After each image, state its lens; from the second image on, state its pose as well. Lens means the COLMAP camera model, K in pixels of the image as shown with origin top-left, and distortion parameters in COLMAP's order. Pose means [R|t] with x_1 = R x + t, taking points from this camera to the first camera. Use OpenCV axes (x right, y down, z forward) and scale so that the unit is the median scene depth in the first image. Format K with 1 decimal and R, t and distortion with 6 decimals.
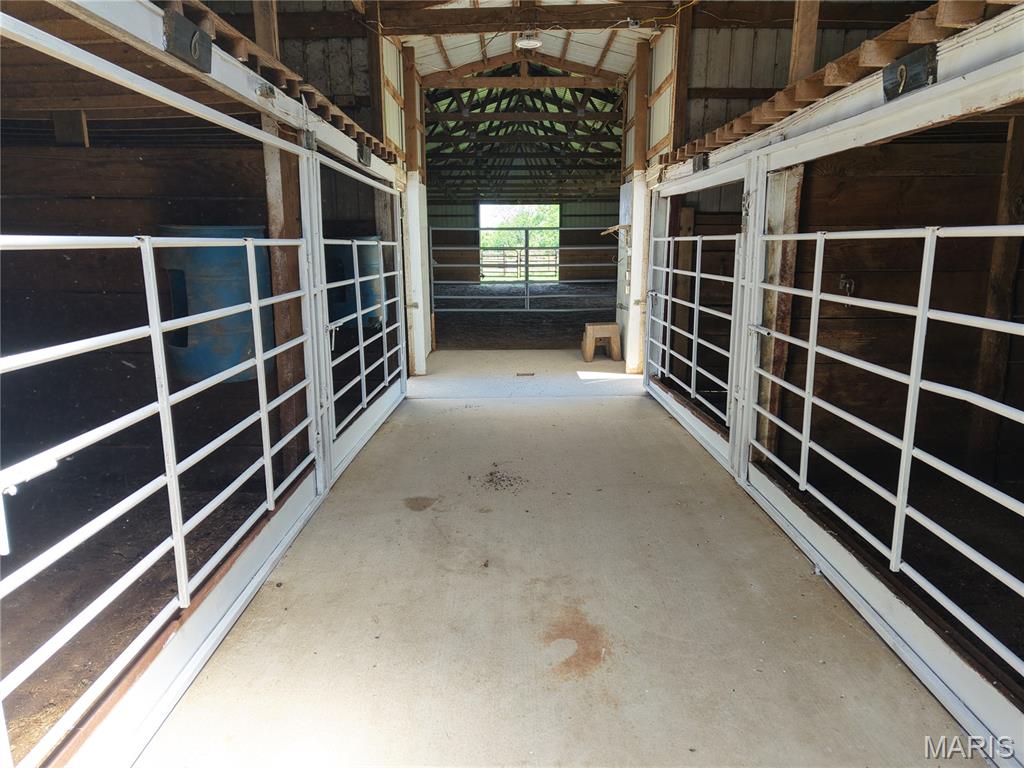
lens RADIAL K [[681.5, 0, 507.2], [0, 681.5, 386.4], [0, 0, 1]] dist [0.039016, -0.043631]
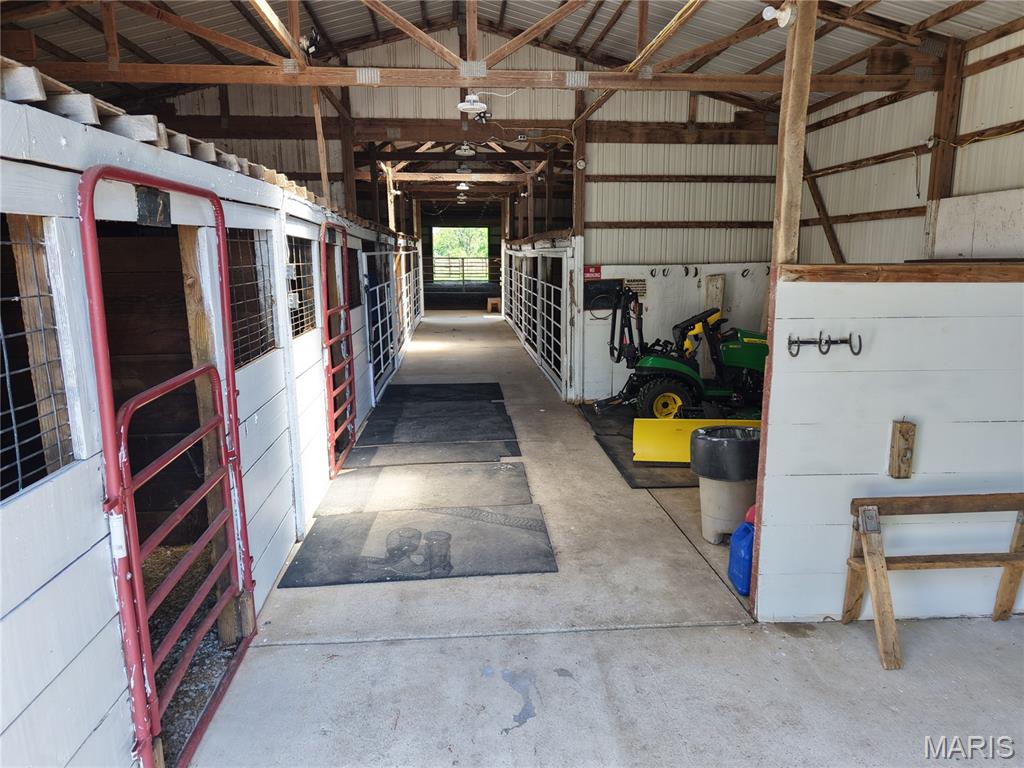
lens RADIAL K [[681.3, 0, 500.2], [0, 681.3, 379.6], [0, 0, 1]] dist [0.074100, -0.123081]
pose [[0.997380, -0.005561, 0.072126, -0.018488], [0.006034, 0.999962, -0.006342, 0.214327], [-0.072088, 0.006761, 0.997375, -1.425564]]
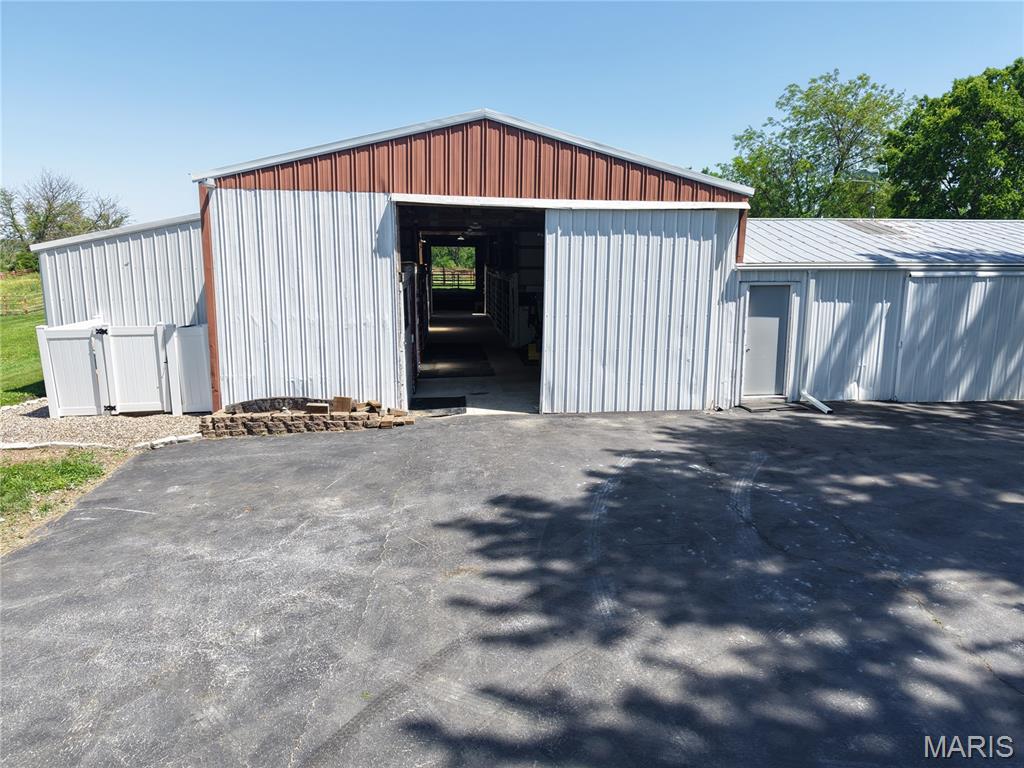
lens RADIAL K [[681.5, 0, 507.2], [0, 681.5, 386.4], [0, 0, 1]] dist [0.039016, -0.043631]
pose [[0.994843, -0.002747, 0.101392, -0.082329], [0.003268, 0.999982, -0.004970, 0.371269], [-0.101377, 0.005275, 0.994834, -2.578951]]
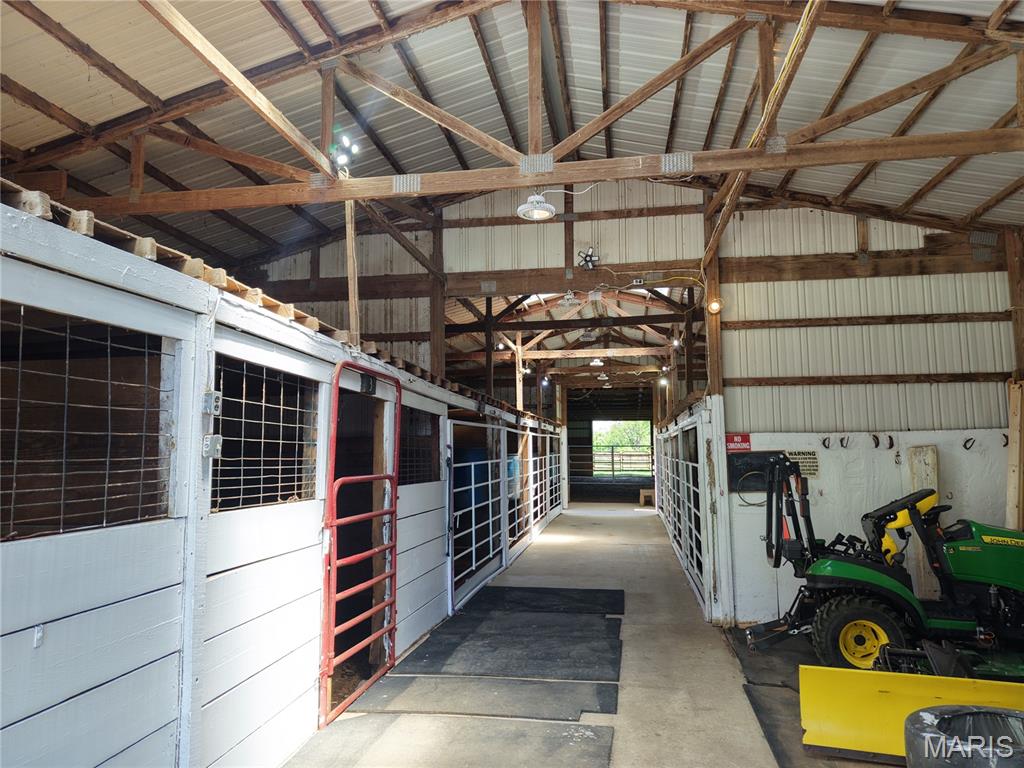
lens RADIAL K [[681.5, 0, 507.2], [0, 681.5, 386.4], [0, 0, 1]] dist [0.039016, -0.043631]
pose [[0.986135, -0.009545, -0.165671, 0.060515], [-0.037306, 0.960039, -0.277369, 0.210872], [0.161698, 0.279704, 0.946372, -1.217267]]
